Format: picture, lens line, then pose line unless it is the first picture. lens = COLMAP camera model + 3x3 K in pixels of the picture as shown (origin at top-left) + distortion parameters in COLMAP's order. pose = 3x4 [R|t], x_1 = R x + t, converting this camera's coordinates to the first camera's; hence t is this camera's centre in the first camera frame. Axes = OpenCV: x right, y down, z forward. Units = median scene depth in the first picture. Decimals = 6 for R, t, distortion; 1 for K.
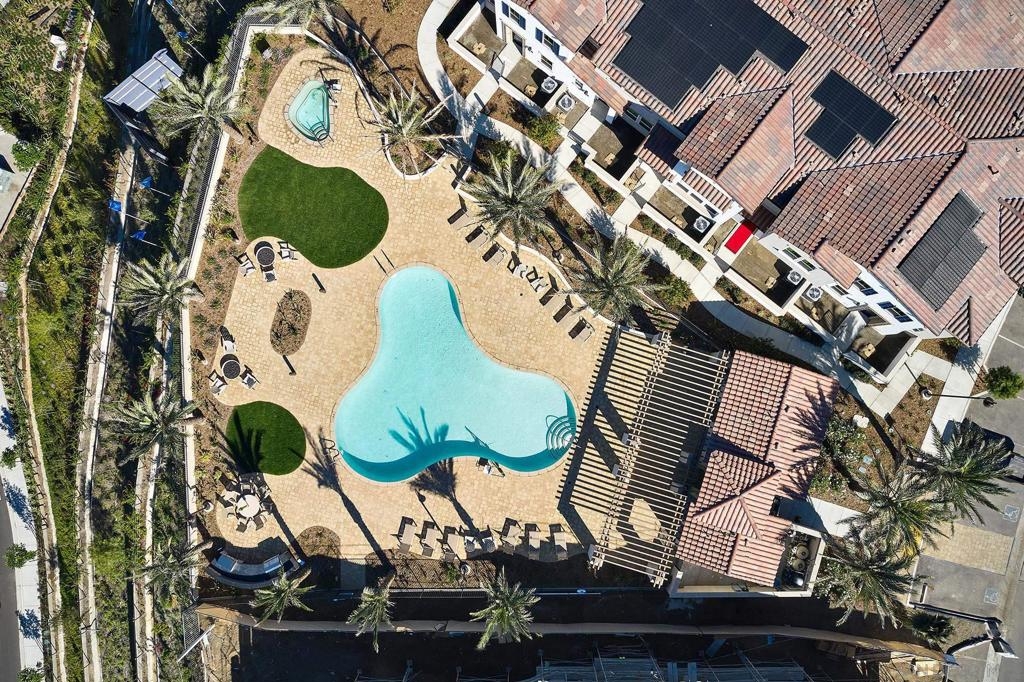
lens RADIAL K [[818.5, 0, 511.9], [0, 818.5, 341.1], [0, 0, 1]] dist [-0.015821, -0.000619]
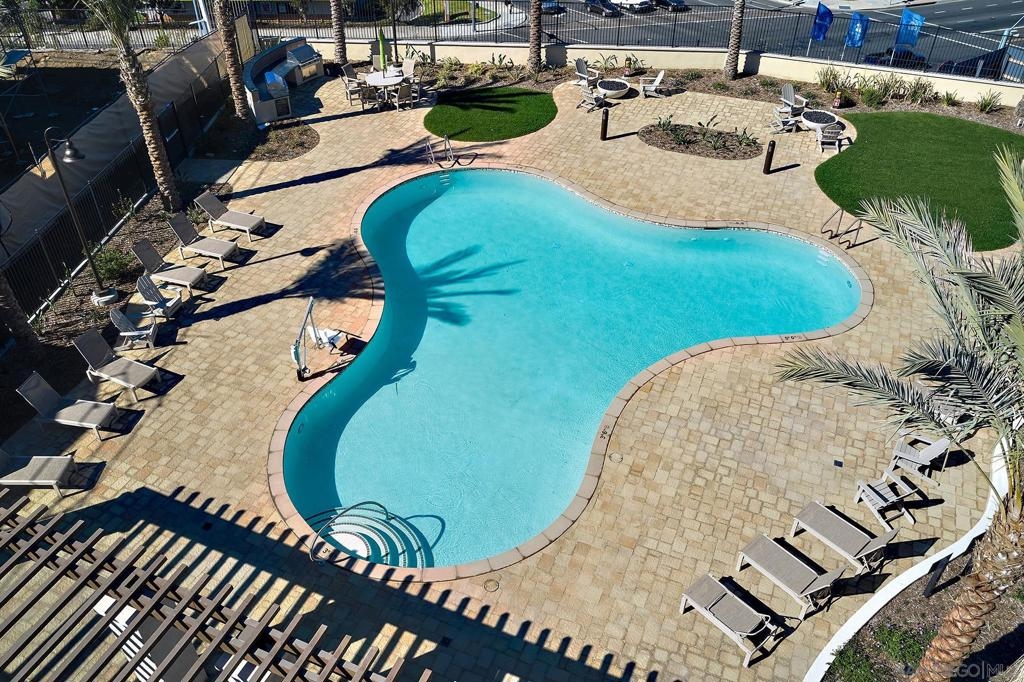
lens RADIAL K [[818.5, 0, 514.2], [0, 818.5, 342.0], [0, 0, 1]] dist [-0.015821, -0.000619]
pose [[-0.108061, 0.618599, -0.778240, 0.244145], [-0.992910, -0.028160, 0.115485, 0.032846], [0.049523, 0.785202, 0.617256, 0.773793]]
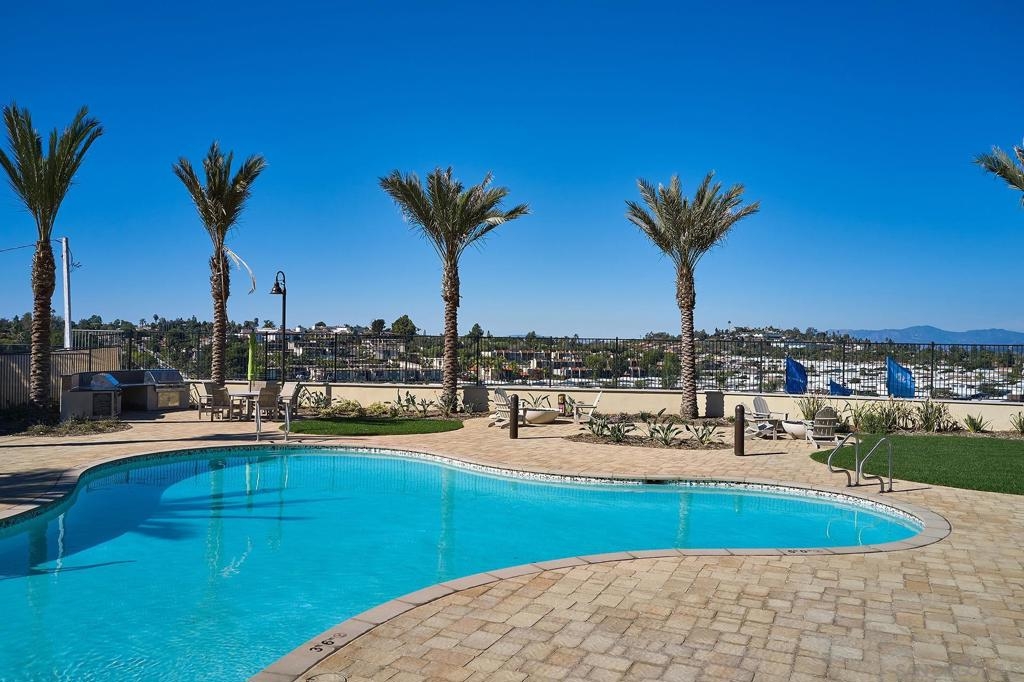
lens RADIAL K [[818.5, 0, 507.0], [0, 818.5, 341.8], [0, 0, 1]] dist [-0.015821, -0.000619]
pose [[-0.132882, -0.003671, -0.991125, 0.125854], [-0.990462, 0.037258, 0.132655, -0.011345], [0.036441, 0.999299, -0.008587, 0.963806]]
